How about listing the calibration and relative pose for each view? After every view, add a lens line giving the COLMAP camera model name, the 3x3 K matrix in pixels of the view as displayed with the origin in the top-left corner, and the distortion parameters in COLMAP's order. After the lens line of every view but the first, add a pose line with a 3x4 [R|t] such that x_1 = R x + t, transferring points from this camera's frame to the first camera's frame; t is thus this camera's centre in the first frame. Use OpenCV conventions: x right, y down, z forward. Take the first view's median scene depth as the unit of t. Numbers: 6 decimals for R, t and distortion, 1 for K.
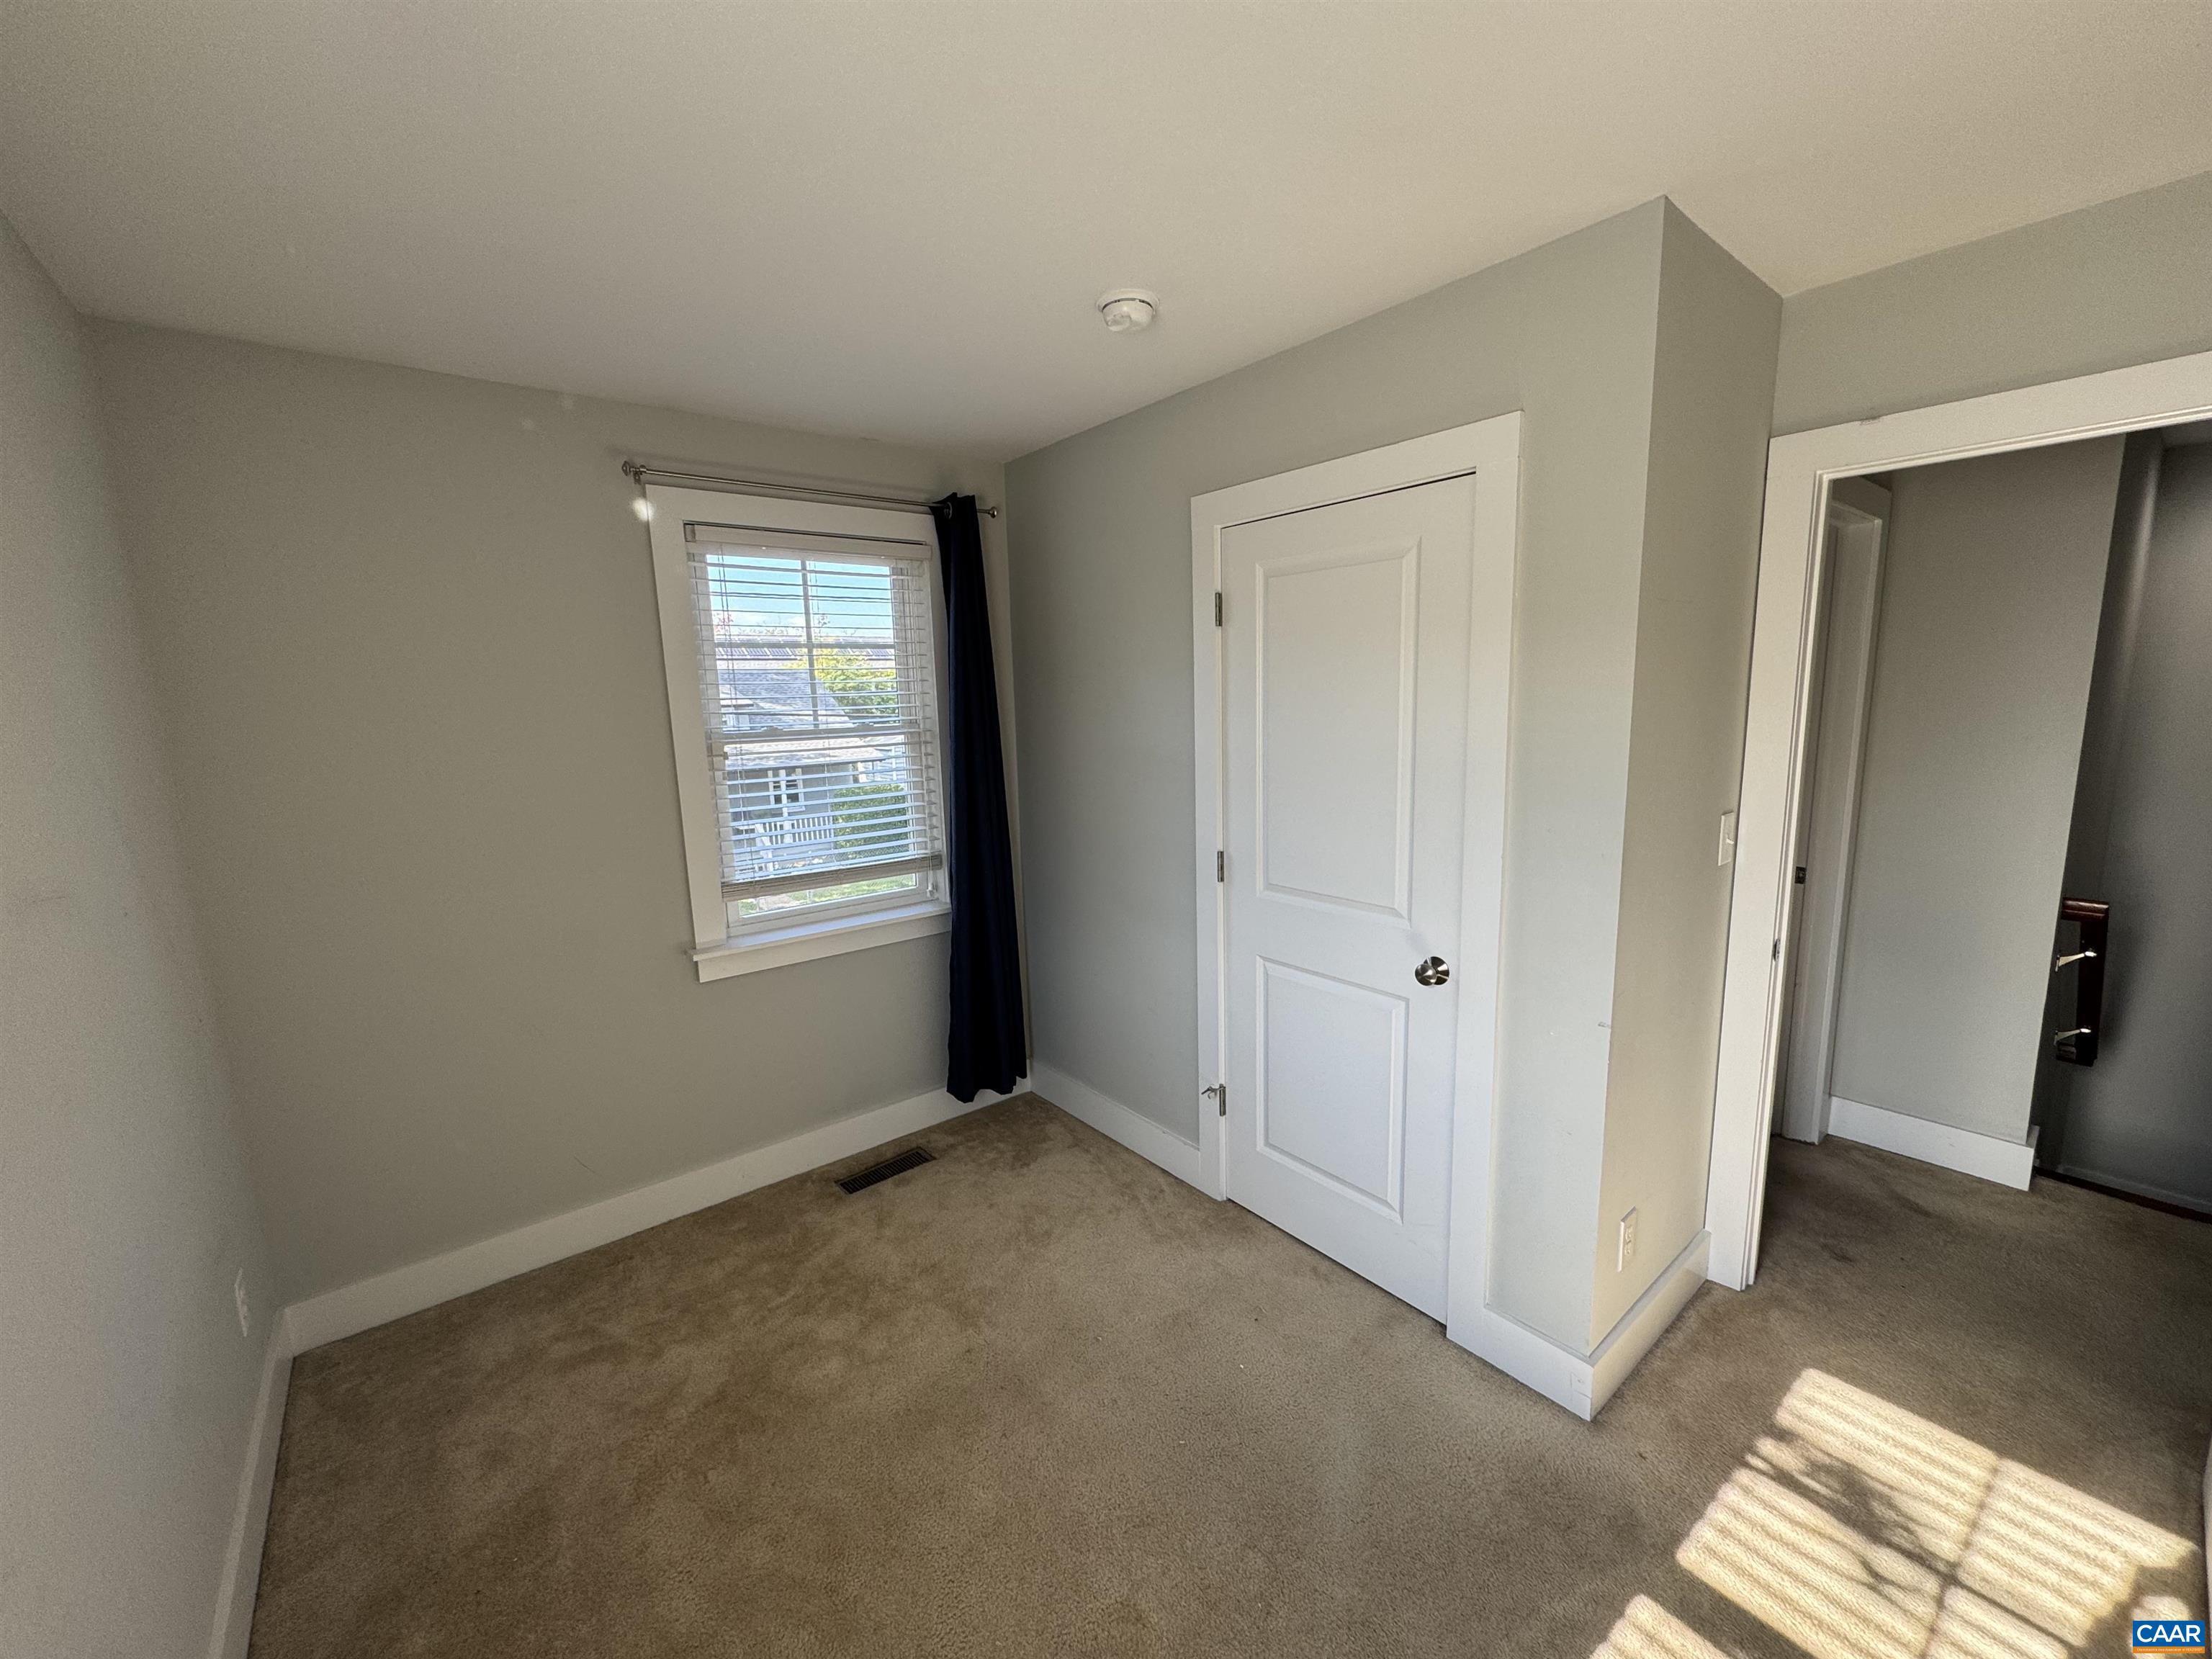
lens RADIAL K [[878.1, 0, 1098.0], [0, 878.1, 832.5], [0, 0, 1]] dist [-0.003099, 0.000604]
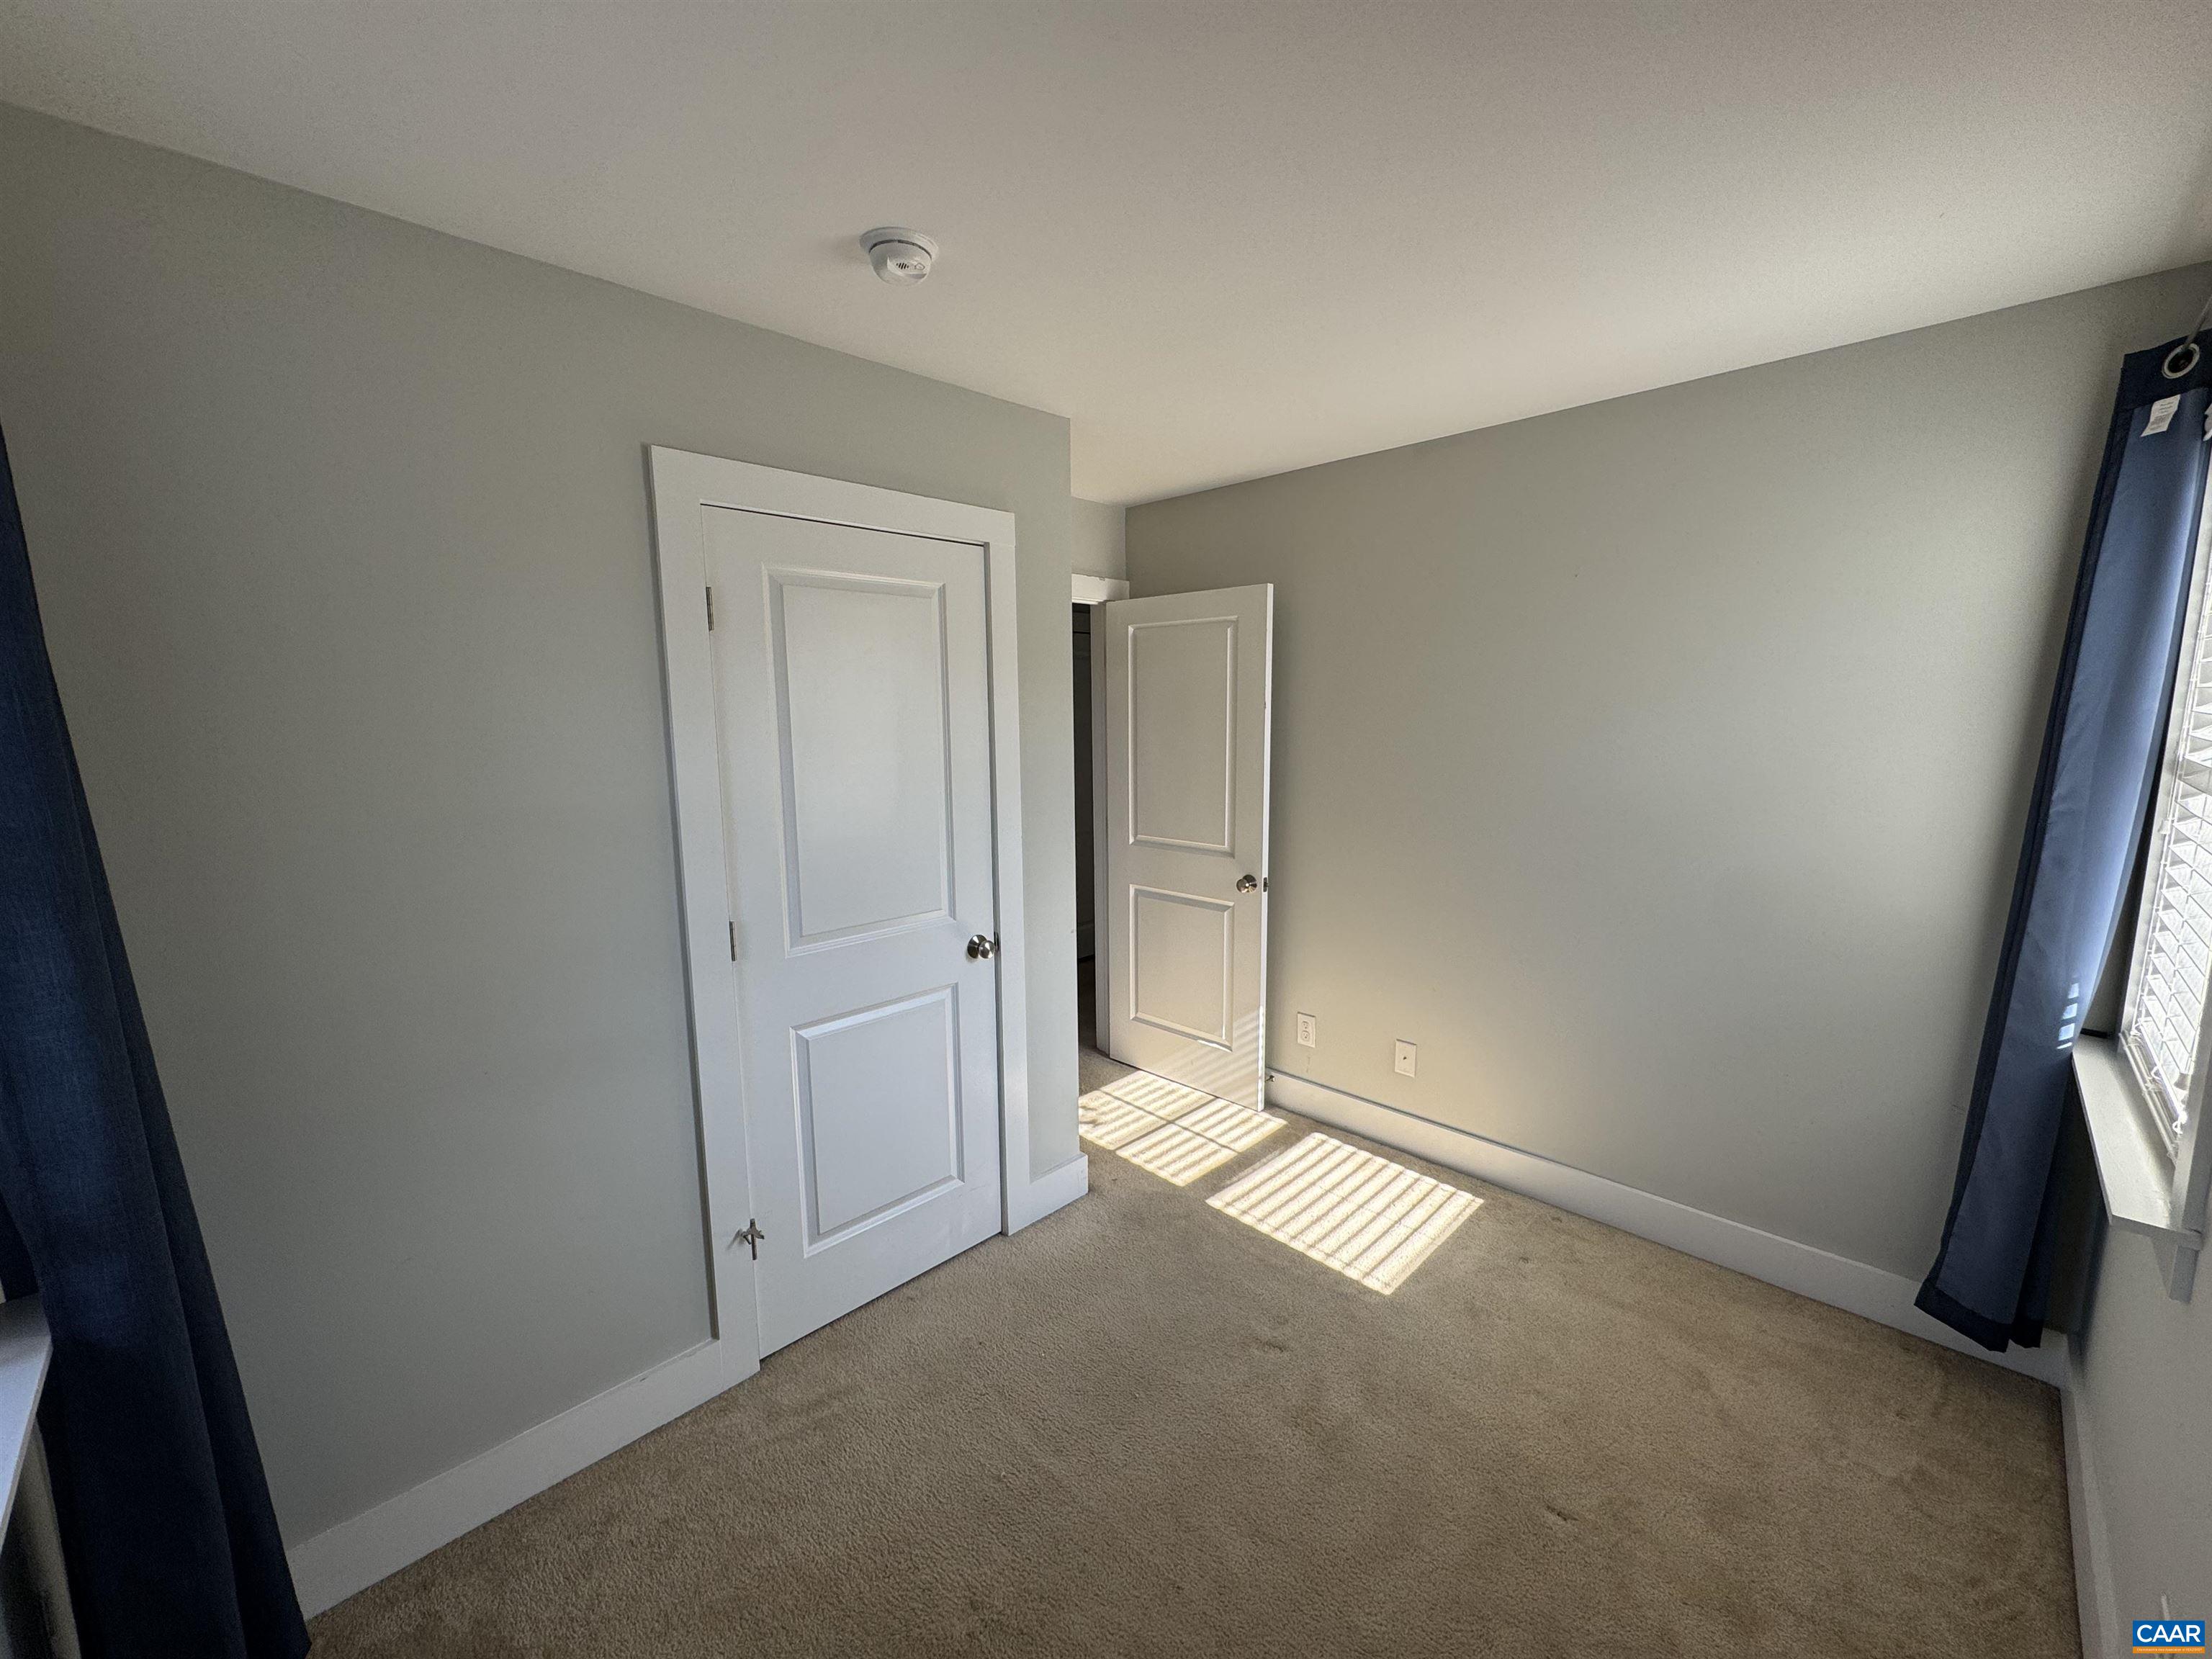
lens RADIAL K [[878.1, 0, 1107.2], [0, 878.1, 837.5], [0, 0, 1]] dist [-0.003099, 0.000604]
pose [[-0.119713, -0.115948, 0.986015, -0.473158], [0.165443, 0.976940, 0.134967, -0.072373], [-0.978927, 0.179287, -0.097770, 0.539555]]
